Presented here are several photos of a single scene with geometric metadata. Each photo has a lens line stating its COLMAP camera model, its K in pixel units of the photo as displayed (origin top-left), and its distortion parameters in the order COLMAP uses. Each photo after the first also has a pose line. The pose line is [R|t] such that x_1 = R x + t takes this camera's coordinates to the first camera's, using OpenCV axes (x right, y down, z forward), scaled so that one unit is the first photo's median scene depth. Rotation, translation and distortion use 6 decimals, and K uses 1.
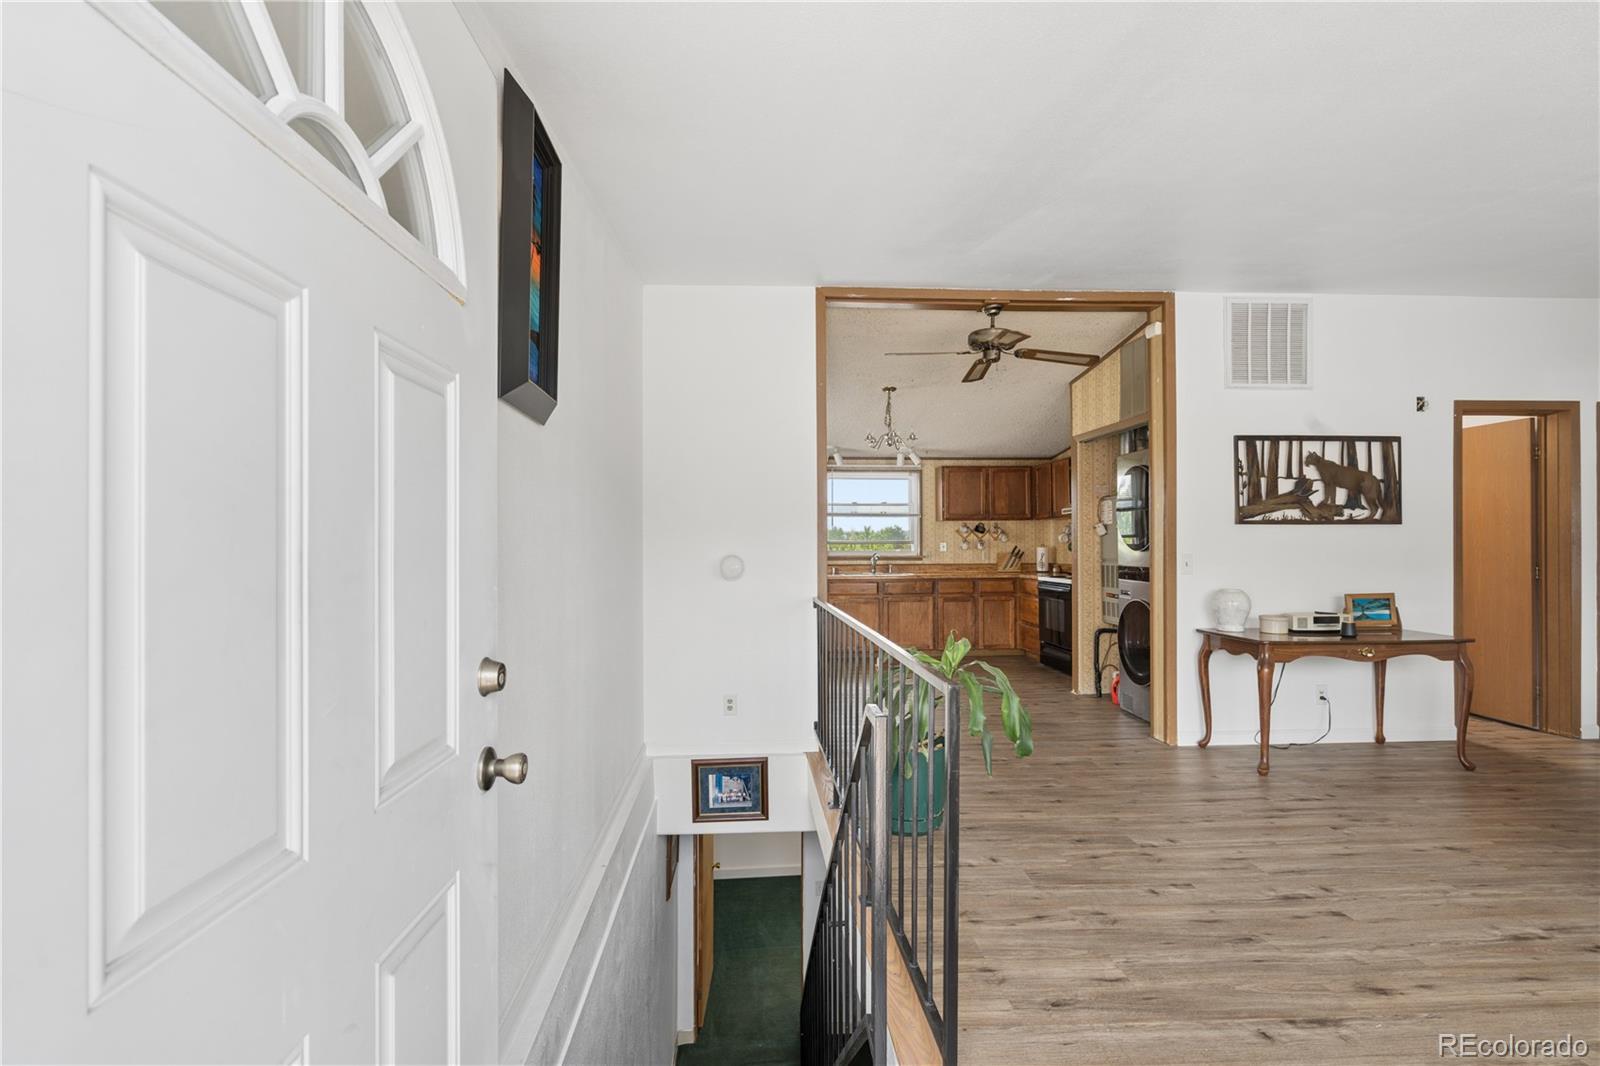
lens RADIAL K [[744.7, 0, 775.6], [0, 744.7, 545.9], [0, 0, 1]] dist [-0.003306, 0.002447]
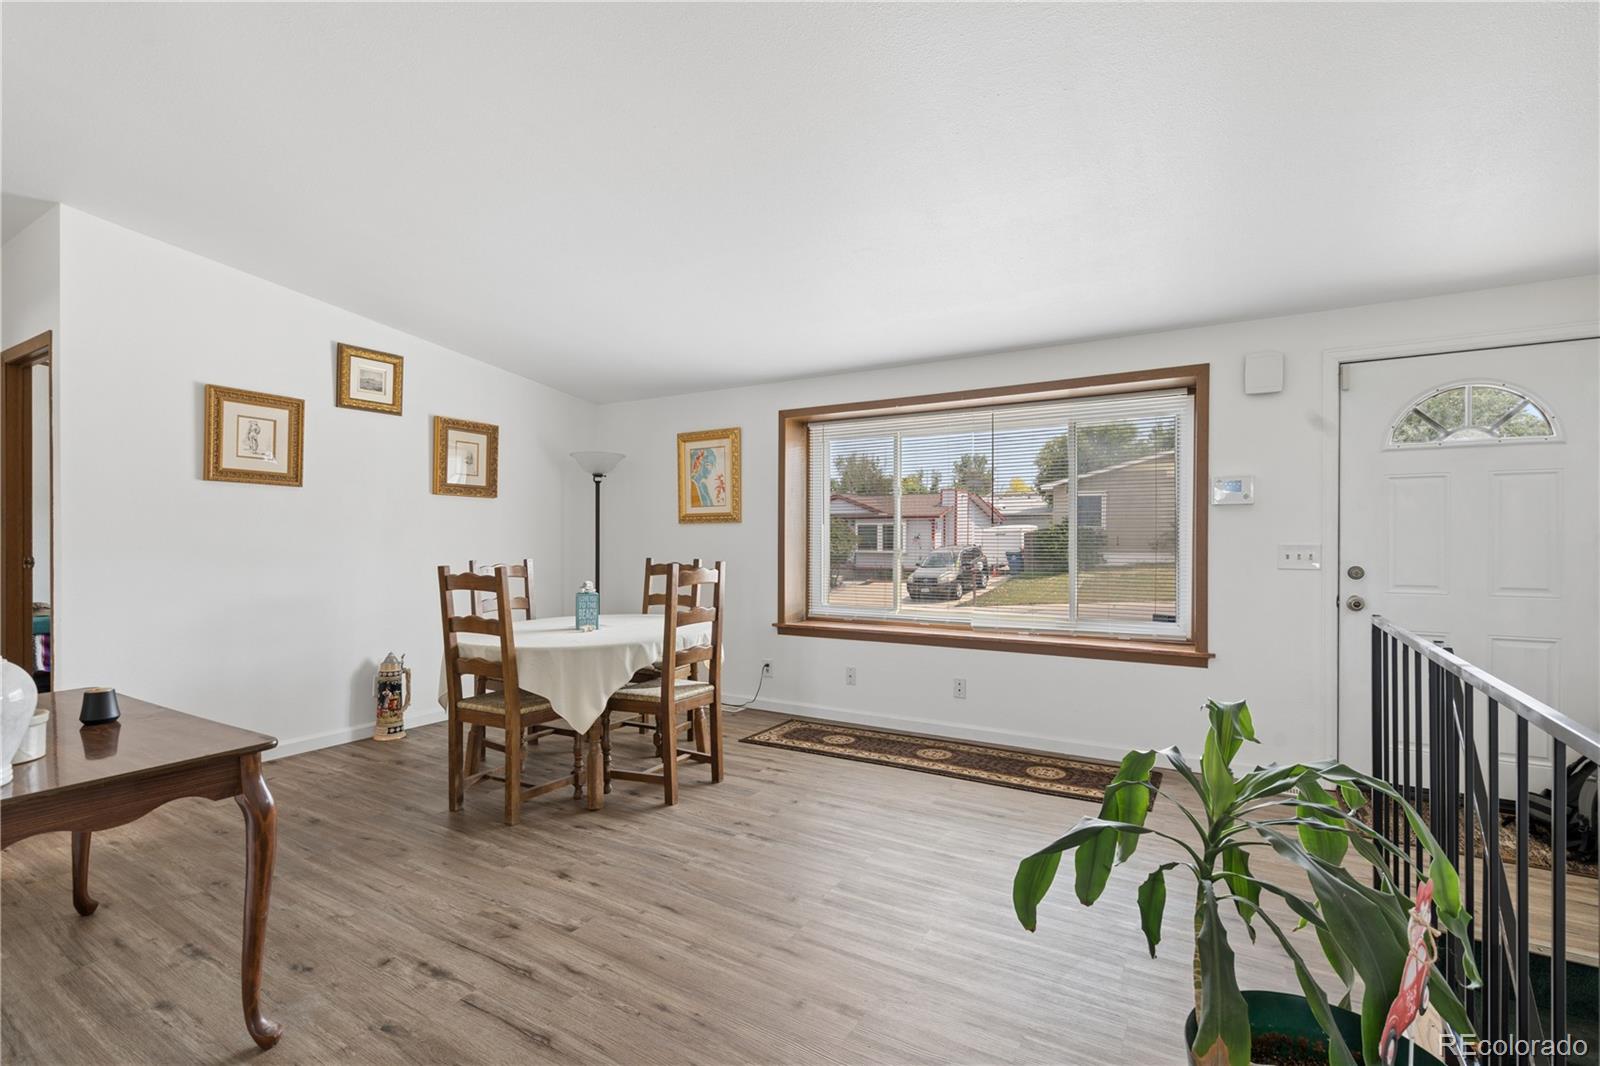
lens RADIAL K [[744.7, 0, 781.1], [0, 744.7, 532.2], [0, 0, 1]] dist [-0.003306, 0.002447]
pose [[-0.825731, 0.007126, 0.564020, 0.141131], [0.004157, 0.999970, -0.006548, 0.007622], [-0.564049, -0.003062, -0.825735, 1.097375]]
